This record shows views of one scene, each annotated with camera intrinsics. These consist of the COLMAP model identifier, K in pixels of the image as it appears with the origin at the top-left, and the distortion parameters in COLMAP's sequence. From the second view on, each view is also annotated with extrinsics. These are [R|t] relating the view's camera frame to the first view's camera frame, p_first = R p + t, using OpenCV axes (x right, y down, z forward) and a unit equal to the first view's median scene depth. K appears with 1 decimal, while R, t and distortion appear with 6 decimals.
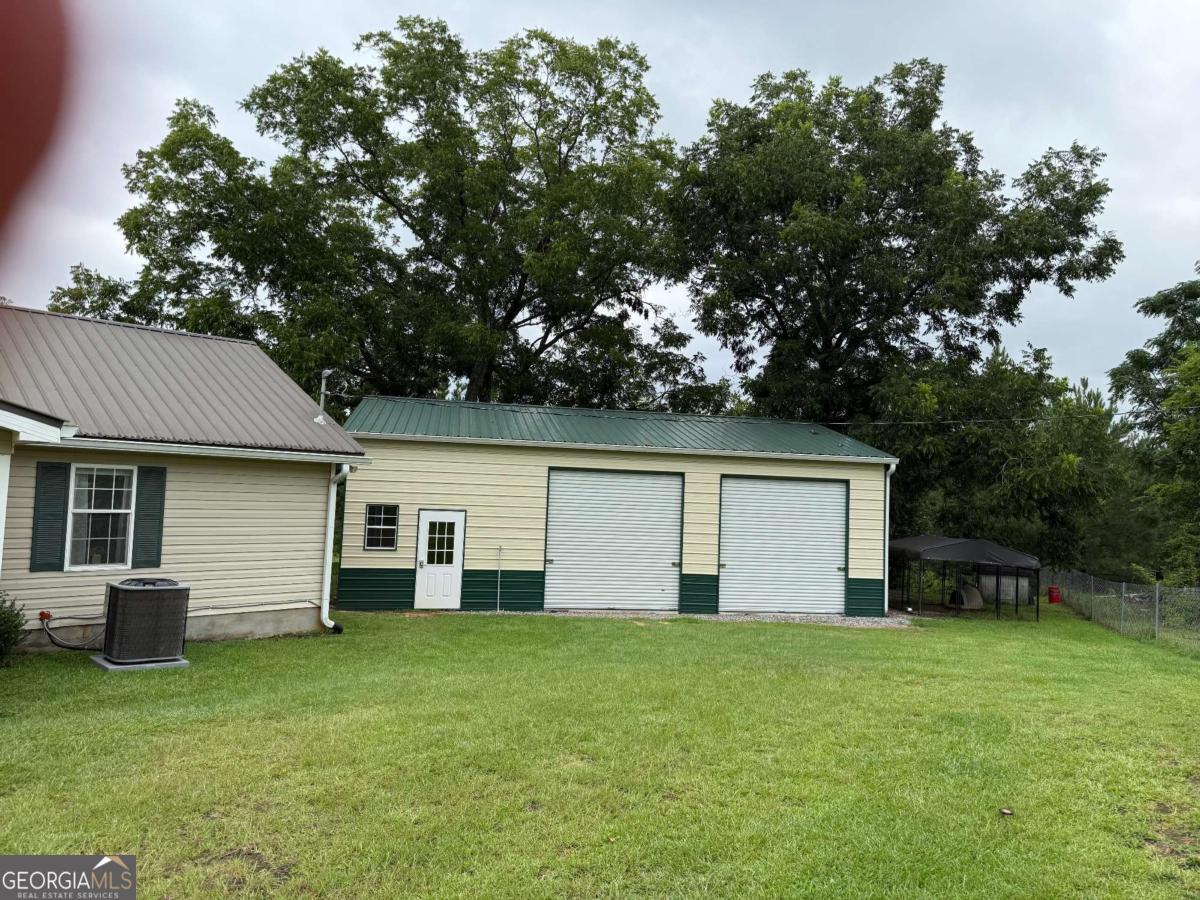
lens RADIAL K [[815.9, 0, 604.0], [0, 815.9, 431.7], [0, 0, 1]] dist [0.080242, -0.091009]
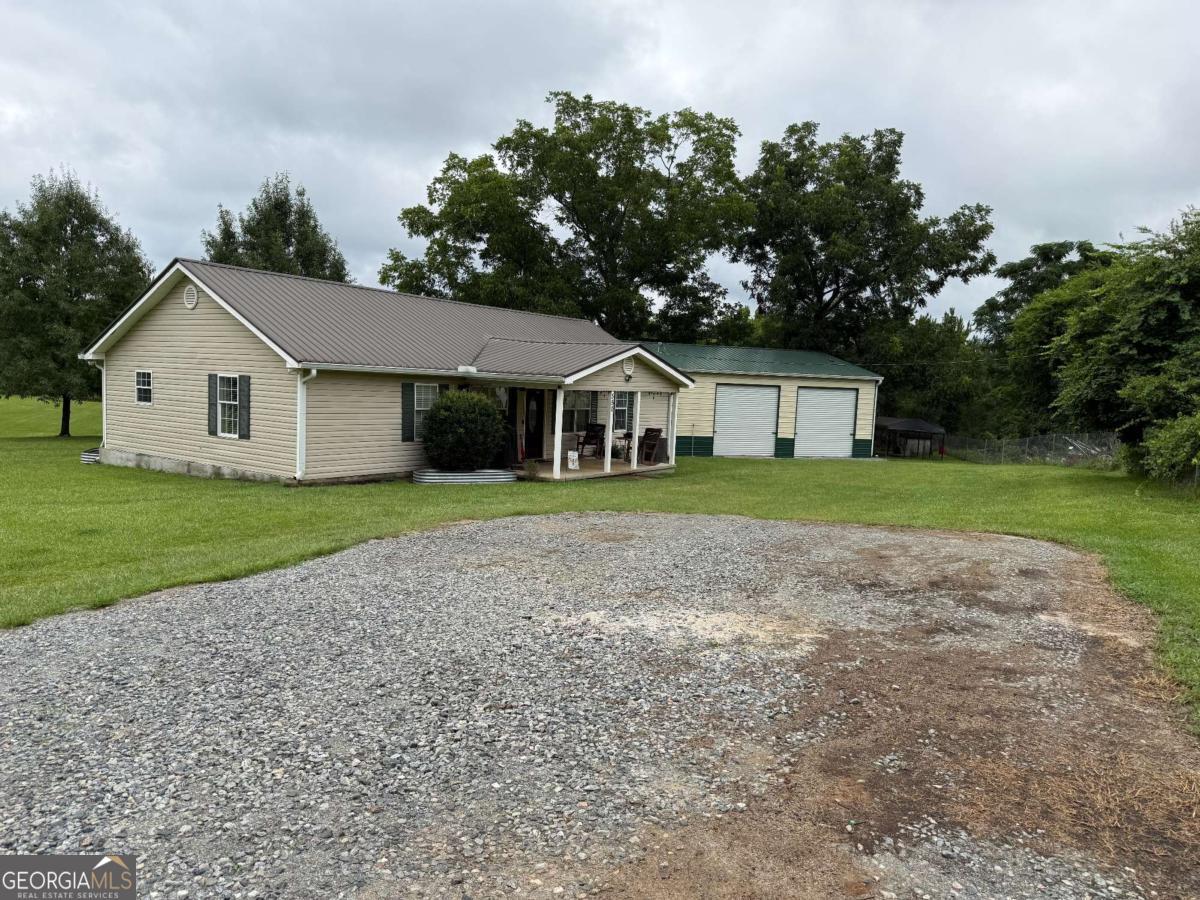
lens RADIAL K [[815.9, 0, 604.0], [0, 815.9, 431.7], [0, 0, 1]] dist [0.080242, -0.091009]
pose [[0.986528, -0.007611, 0.163414, -0.603188], [-0.015152, 0.990373, 0.137595, -0.096583], [-0.162888, -0.138217, 0.976915, -0.789654]]
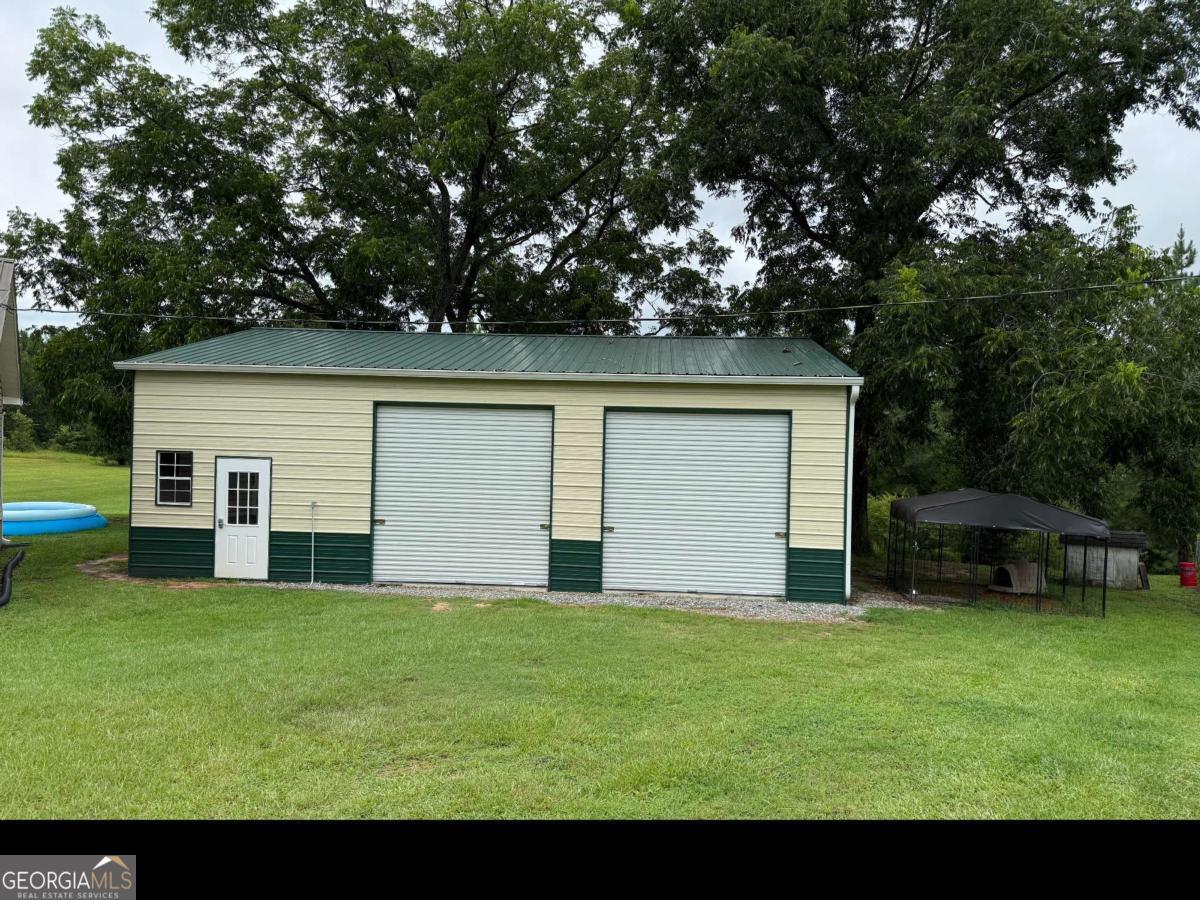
lens RADIAL K [[815.9, 0, 604.0], [0, 815.9, 431.7], [0, 0, 1]] dist [0.080242, -0.091009]
pose [[0.969124, -0.016132, -0.246045, 0.318379], [0.029439, 0.998290, 0.050499, 0.036665], [0.244810, -0.056183, 0.967942, 0.277516]]
